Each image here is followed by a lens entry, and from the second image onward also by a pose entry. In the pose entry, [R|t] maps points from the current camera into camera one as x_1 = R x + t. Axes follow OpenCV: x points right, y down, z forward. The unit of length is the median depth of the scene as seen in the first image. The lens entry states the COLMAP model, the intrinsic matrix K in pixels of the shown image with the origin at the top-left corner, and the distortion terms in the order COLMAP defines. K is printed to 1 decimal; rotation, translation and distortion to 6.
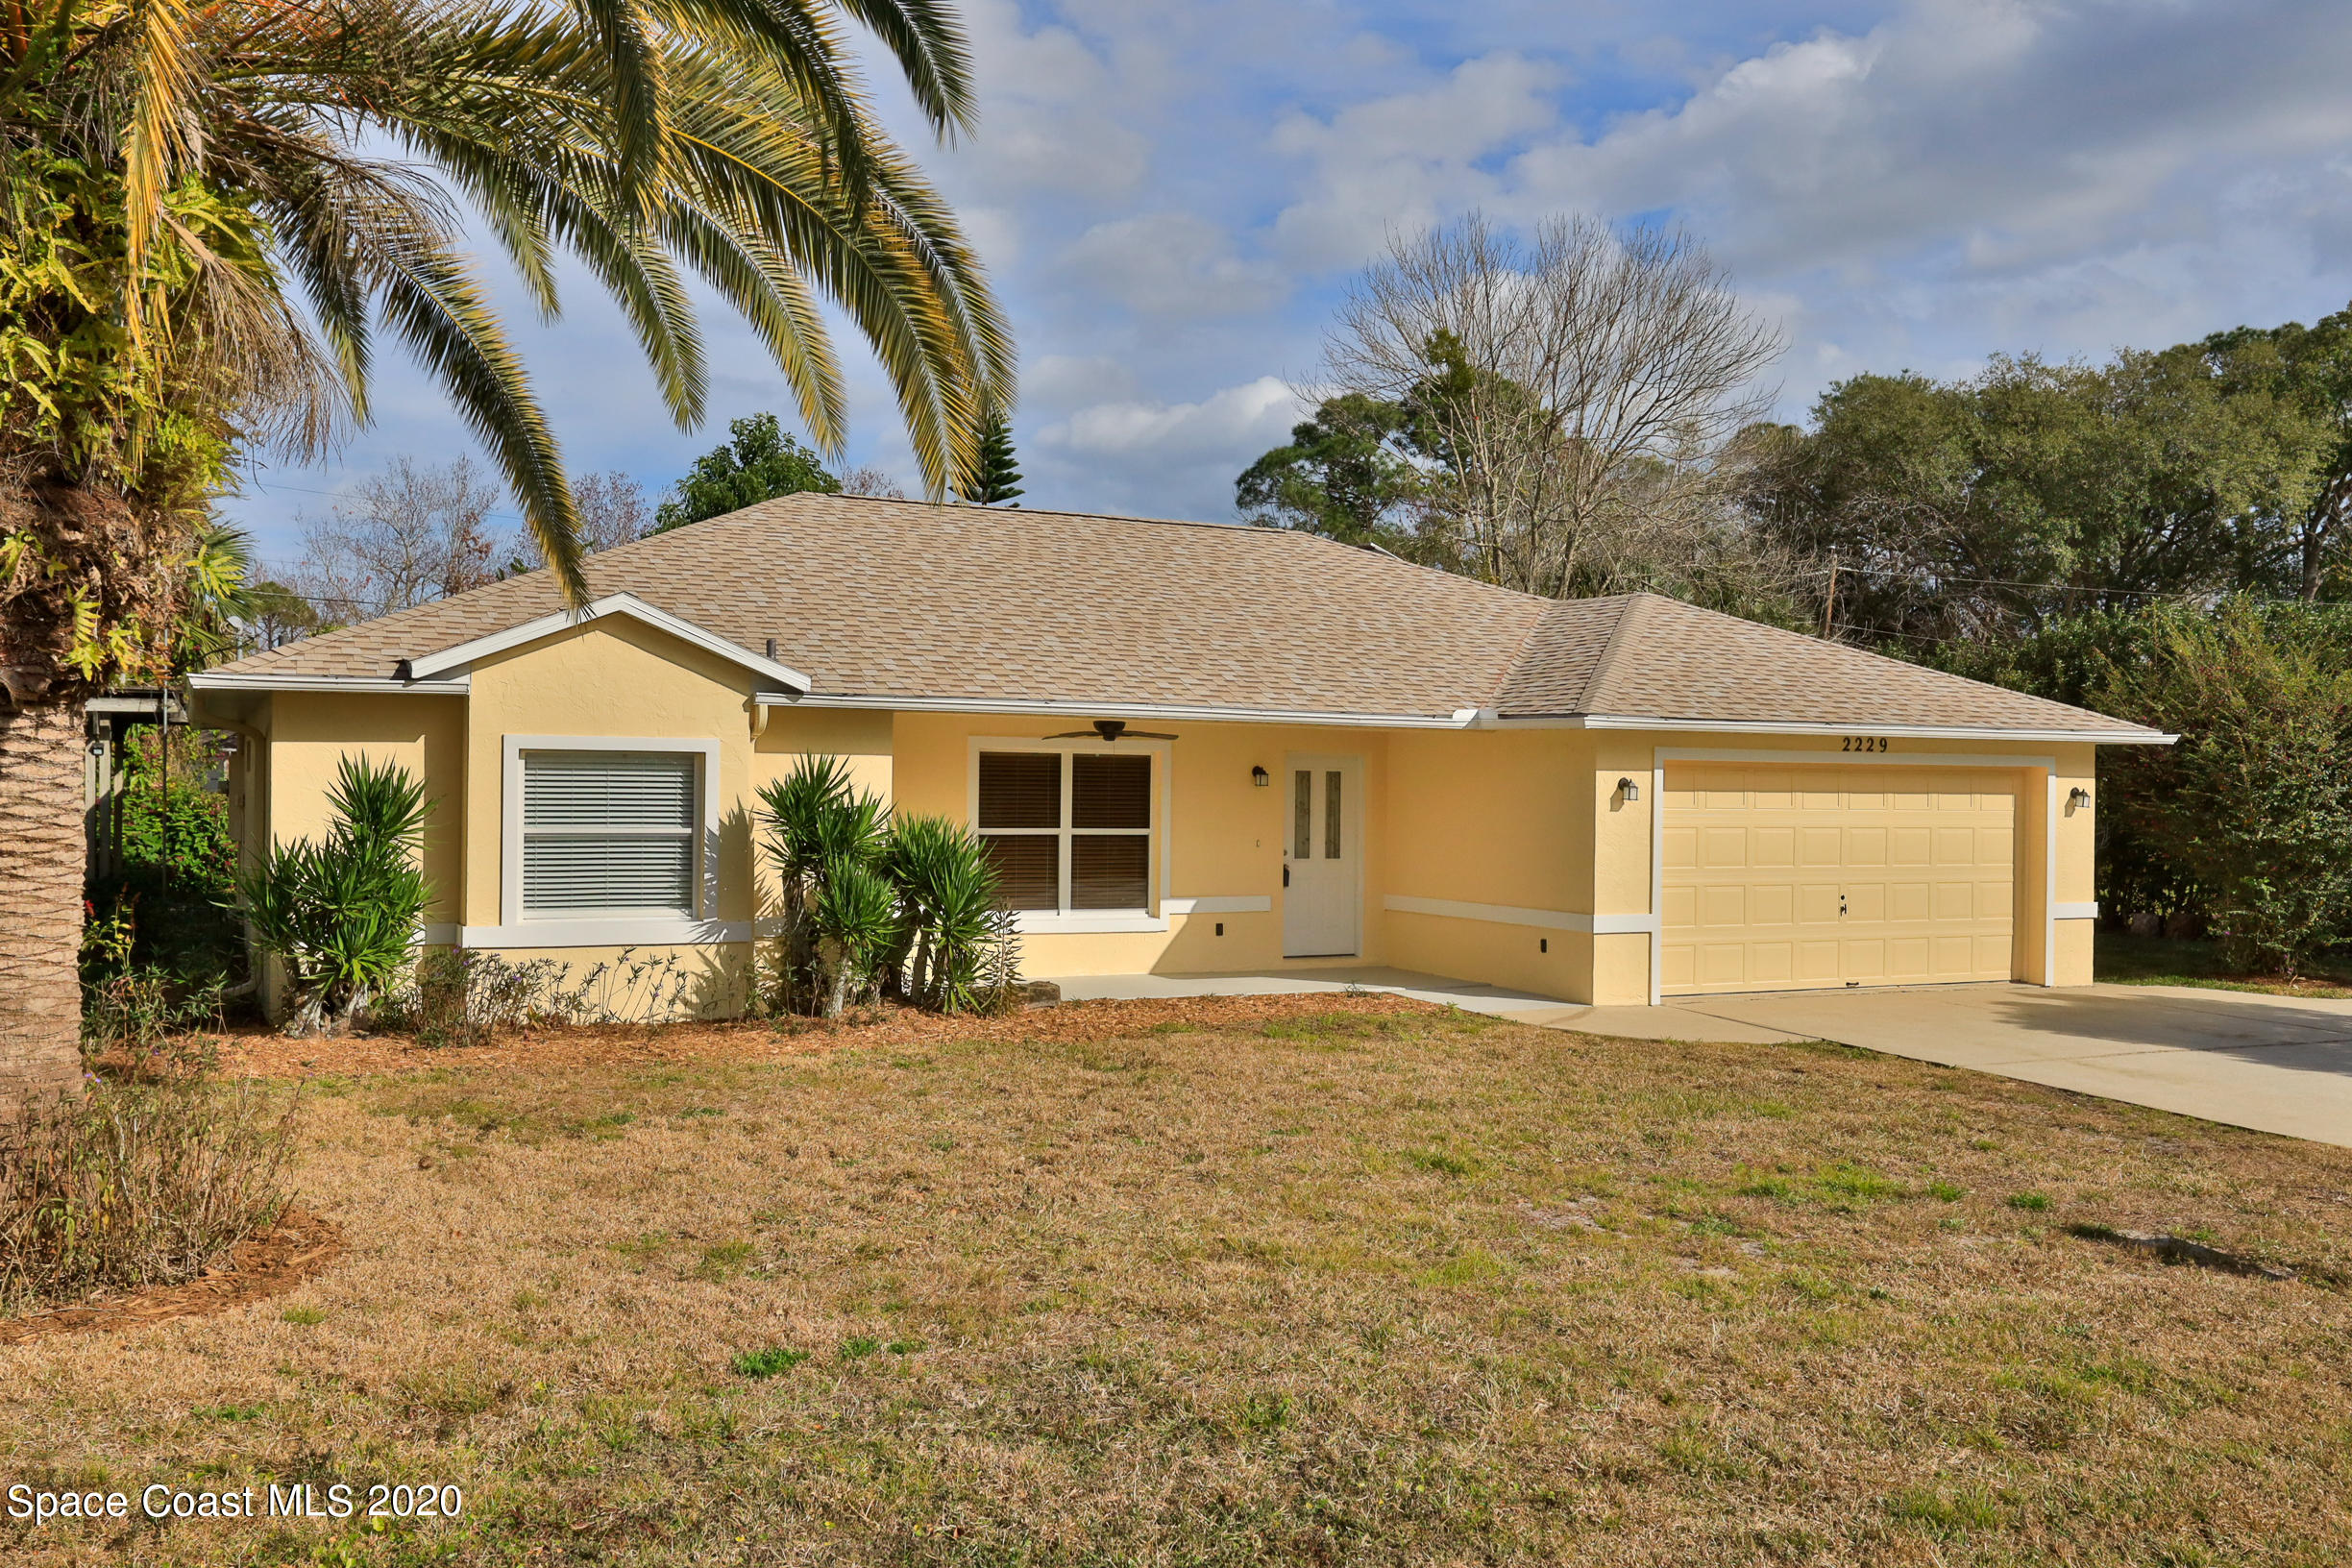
lens RADIAL K [[1996.6, 0, 1177.0], [0, 1996.6, 785.5], [0, 0, 1]] dist [0.004547, 0.002974]
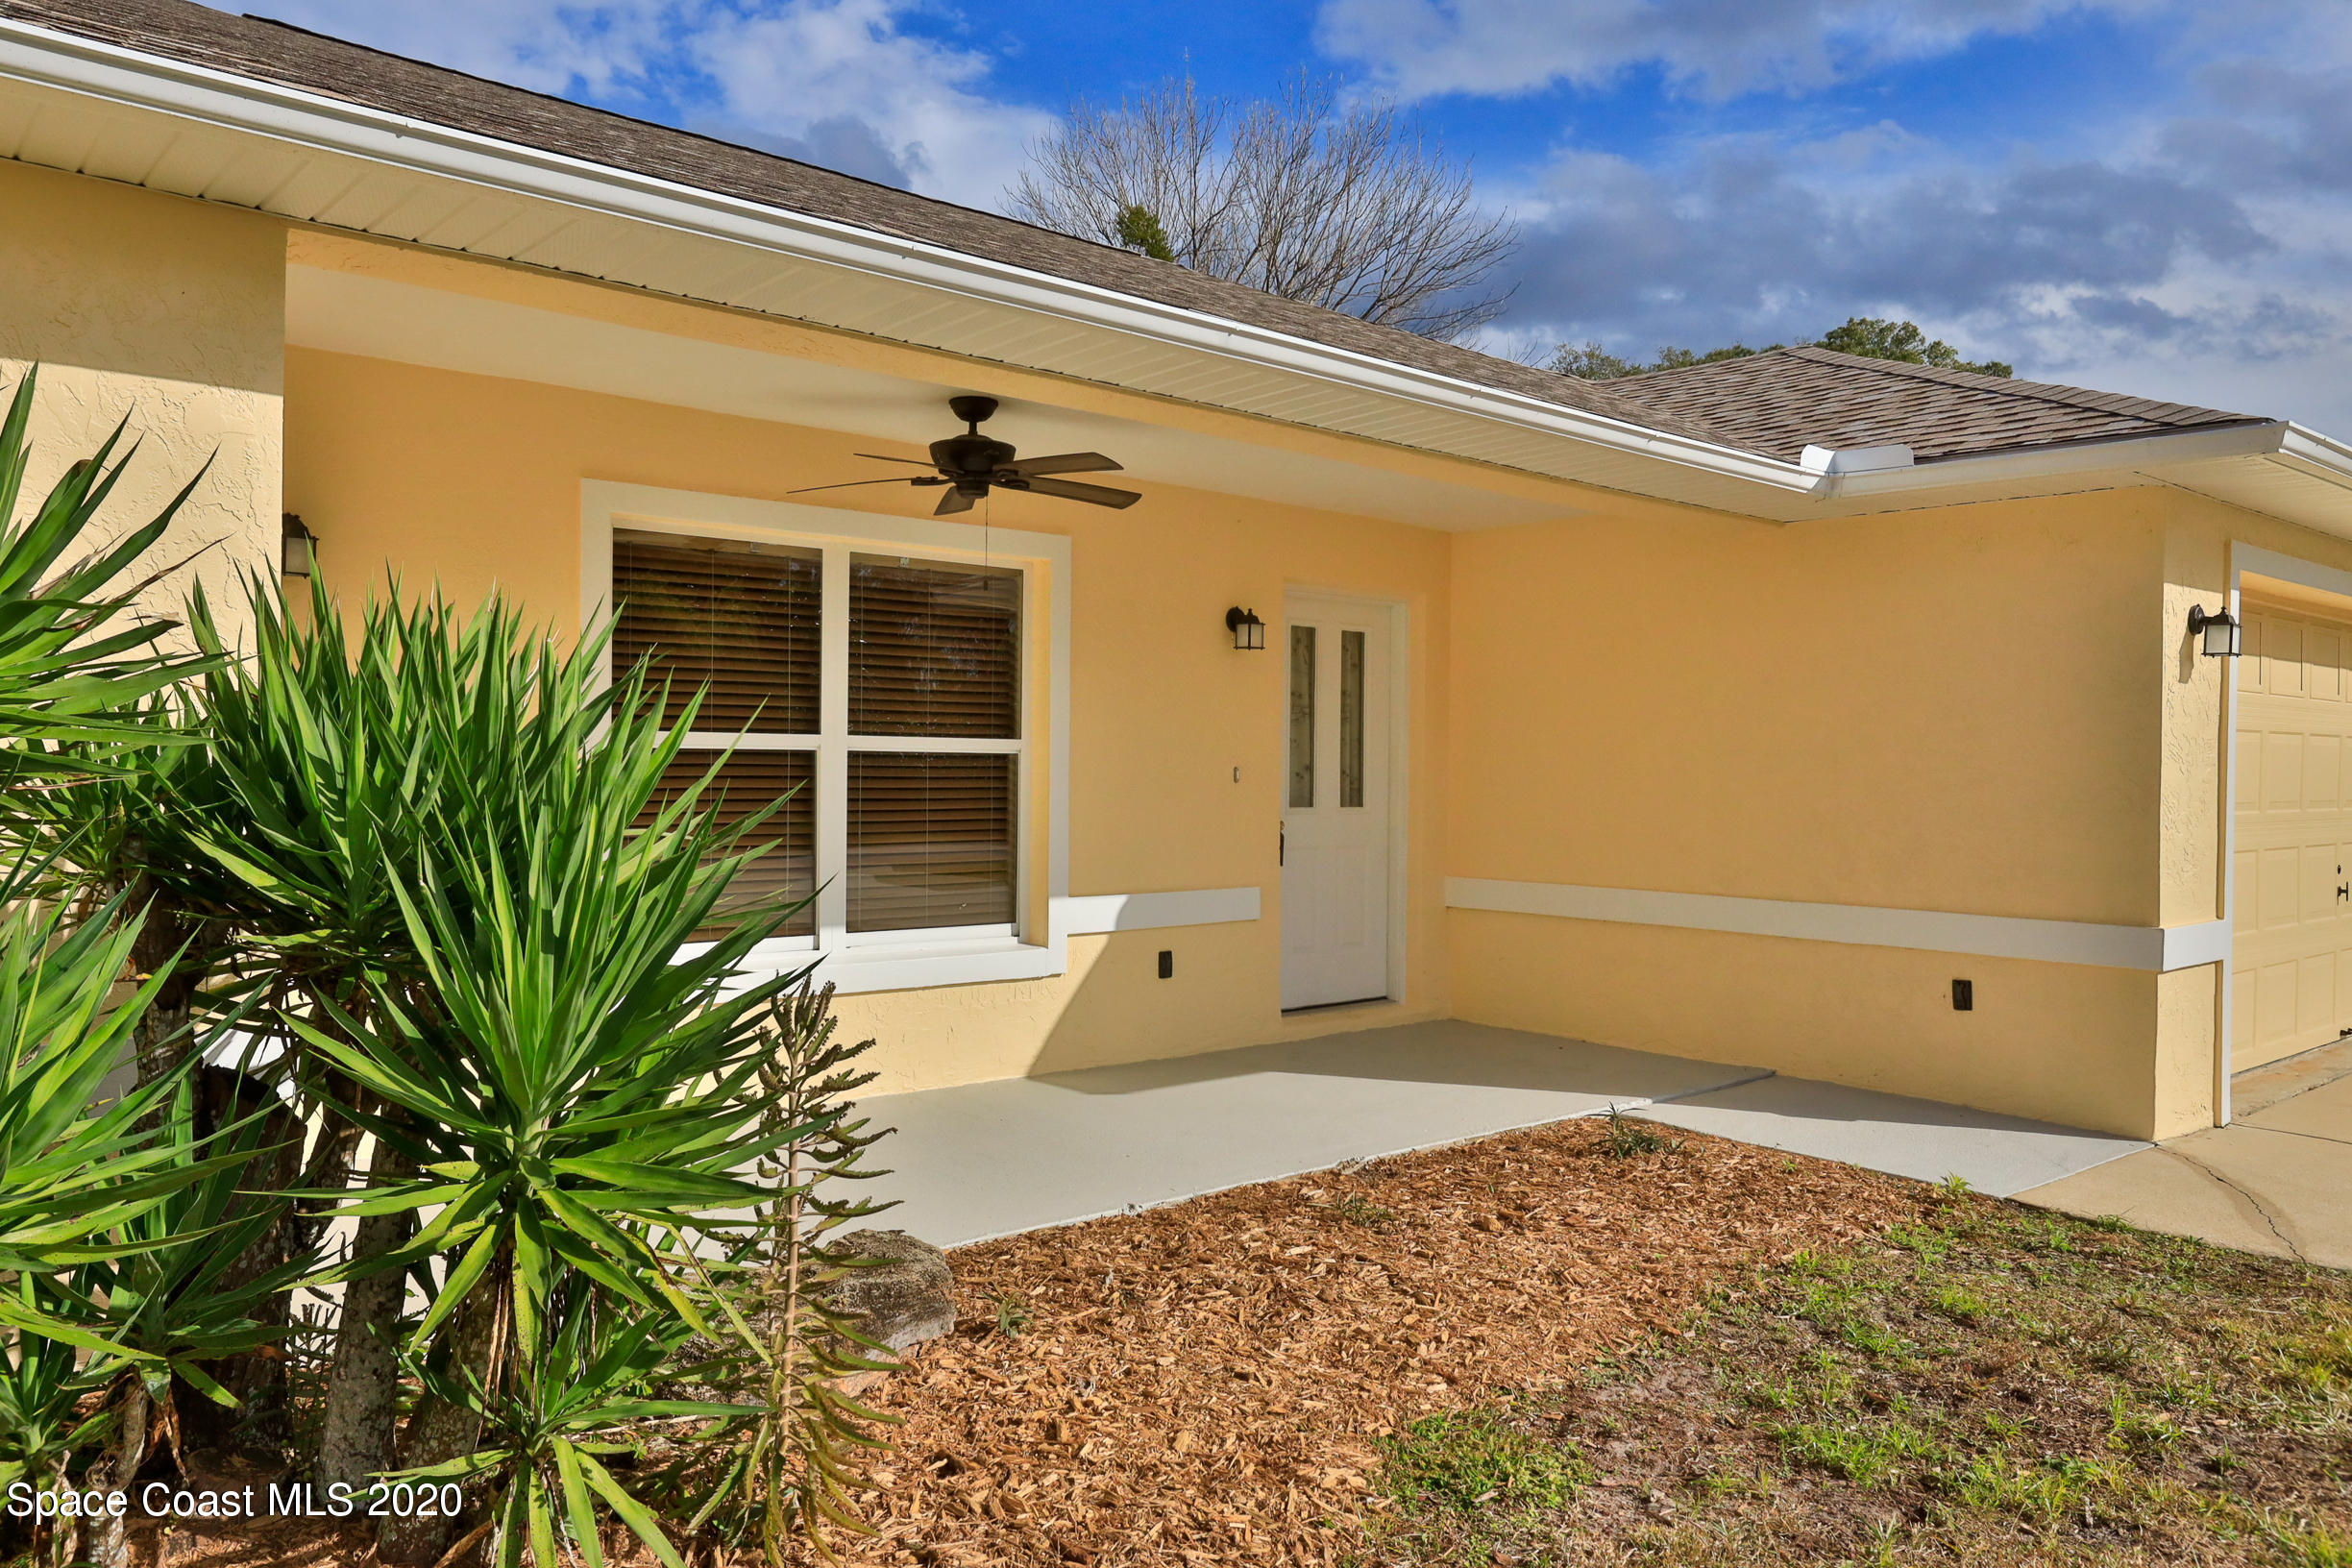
lens RADIAL K [[1724.7, 0, 1180.6], [0, 1724.7, 784.3], [0, 0, 1]] dist [0.001816, -0.001303]
pose [[0.970724, -0.005663, 0.240129, -0.071481], [0.002249, 0.999893, 0.014488, 0.026435], [-0.240186, -0.013524, 0.970633, 0.638726]]
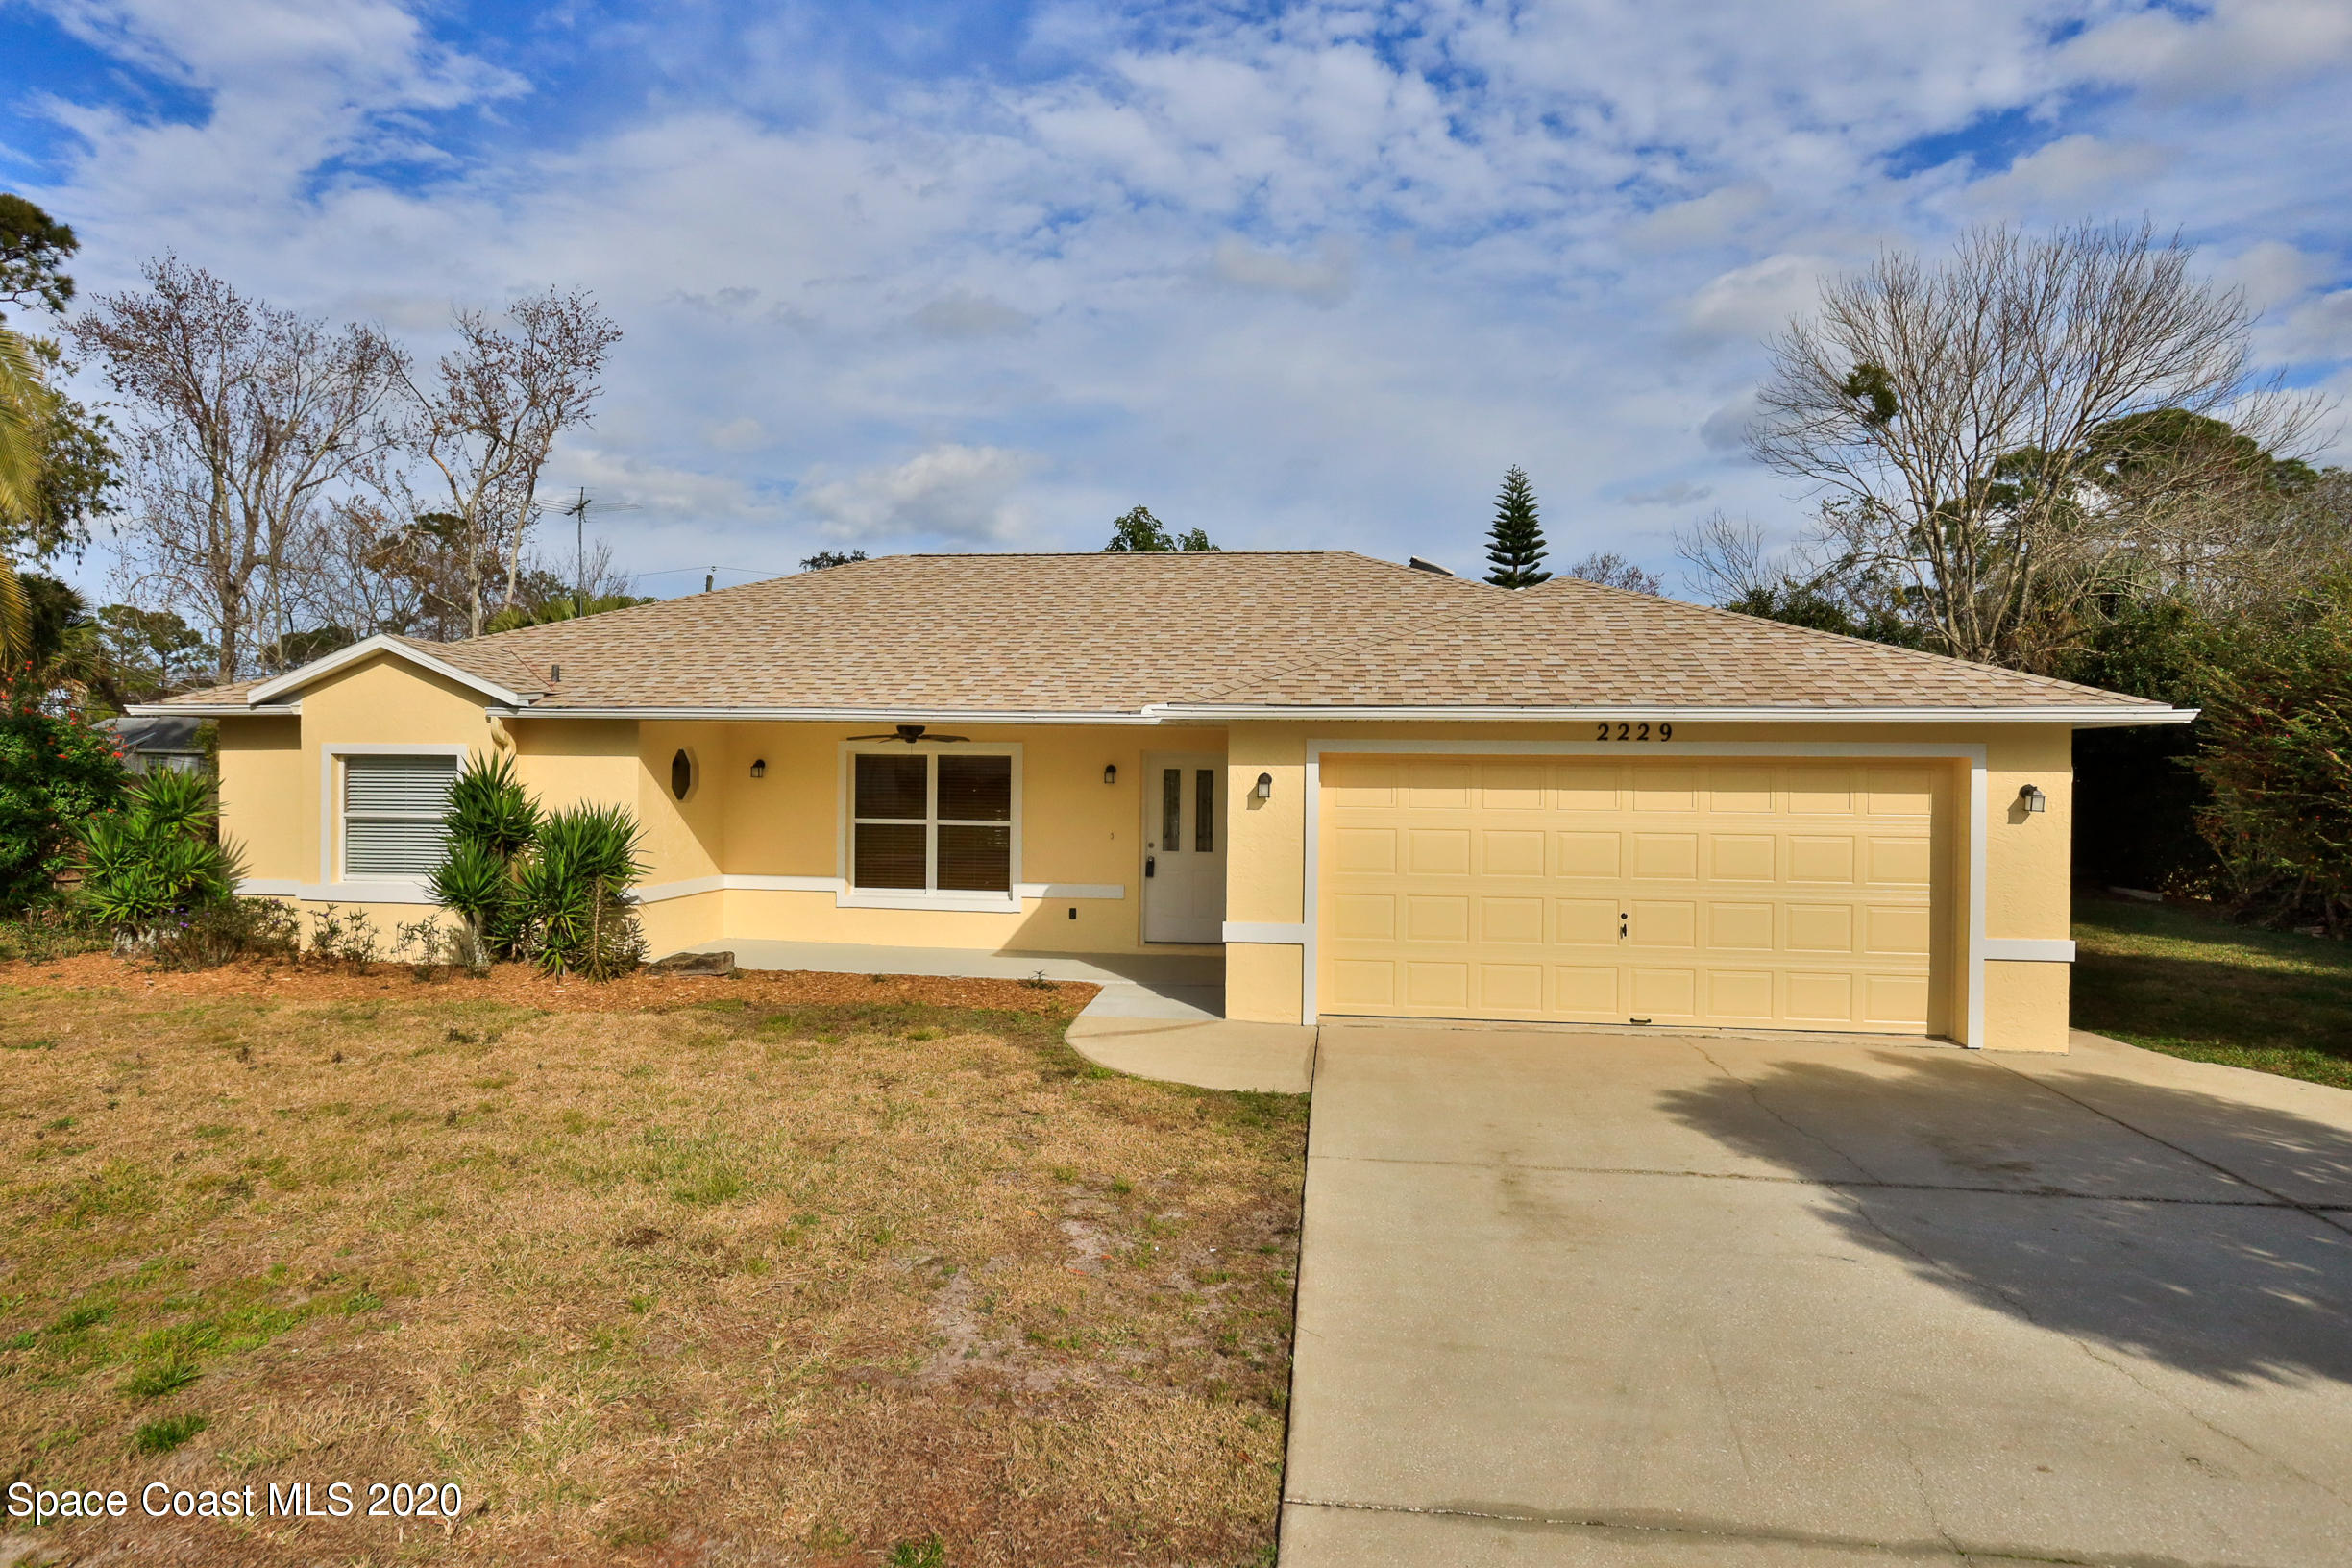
lens RADIAL K [[1318.5, 0, 1173.5], [0, 1318.5, 786.4], [0, 0, 1]] dist [-0.005375, -0.000381]
pose [[0.827901, 0.000405, -0.560875, 0.489795], [-0.001648, 0.999997, -0.001709, 0.003251], [0.560872, 0.002339, 0.827899, 0.443158]]
